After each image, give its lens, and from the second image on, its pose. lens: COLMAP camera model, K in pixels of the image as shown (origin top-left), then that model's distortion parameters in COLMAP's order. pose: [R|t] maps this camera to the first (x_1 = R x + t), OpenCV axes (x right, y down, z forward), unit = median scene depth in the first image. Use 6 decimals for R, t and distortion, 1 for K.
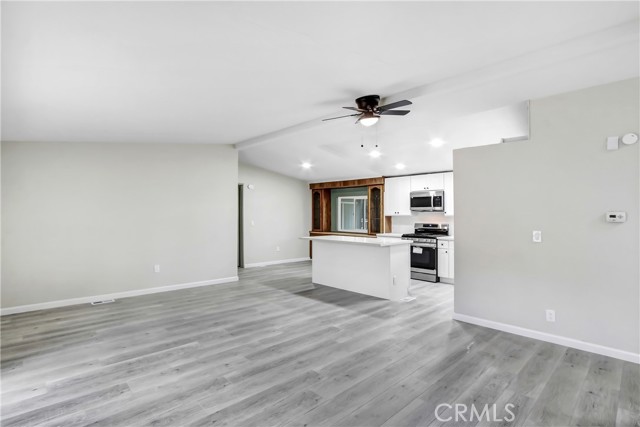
lens RADIAL K [[306.9, 0, 302.3], [0, 306.9, 213.5], [0, 0, 1]] dist [-0.008518, 0.000066]
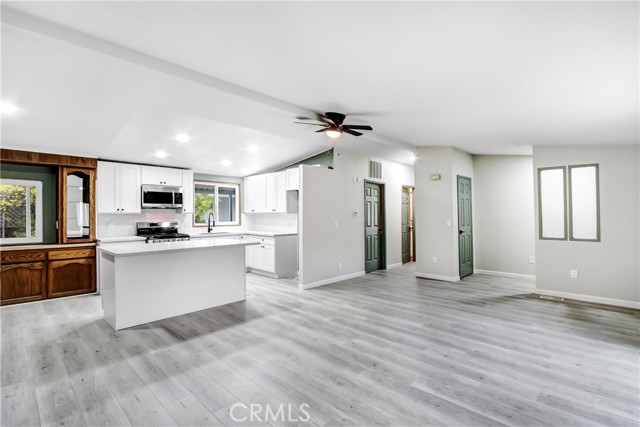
lens RADIAL K [[301.1, 0, 319.3], [0, 301.1, 206.1], [0, 0, 1]] dist [-0.019481, 0.001084]
pose [[-0.055058, 0.021570, 0.998250, -0.474962], [-0.004825, 0.999749, -0.021869, 0.002227], [-0.998472, -0.006021, -0.054940, 0.564446]]
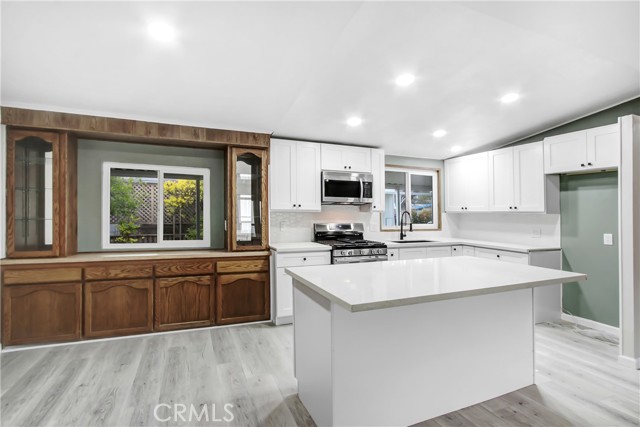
lens RADIAL K [[314.0, 0, 322.5], [0, 314.0, 210.3], [0, 0, 1]] dist [-0.020144, 0.000371]
pose [[0.345474, 0.008180, 0.938393, -0.205182], [-0.013232, 0.999905, -0.003845, 0.007145], [-0.938335, -0.011089, 0.345549, 0.789559]]
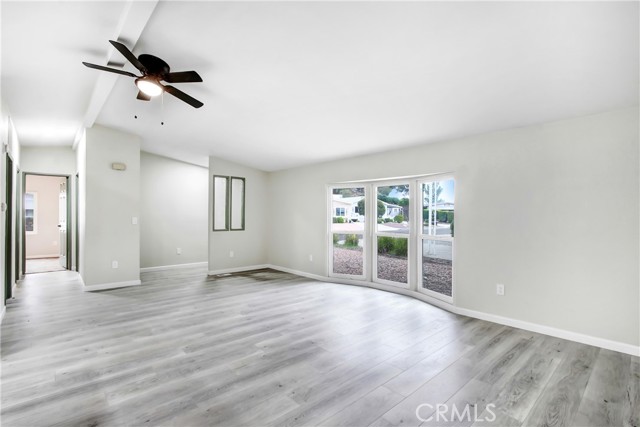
lens RADIAL K [[306.9, 0, 302.3], [0, 306.9, 213.5], [0, 0, 1]] dist [-0.008518, 0.000066]
pose [[-0.999379, -0.013692, 0.032455, -0.106401], [-0.013930, 0.999878, -0.007108, 0.011842], [-0.032354, -0.007555, -0.999448, 0.903248]]
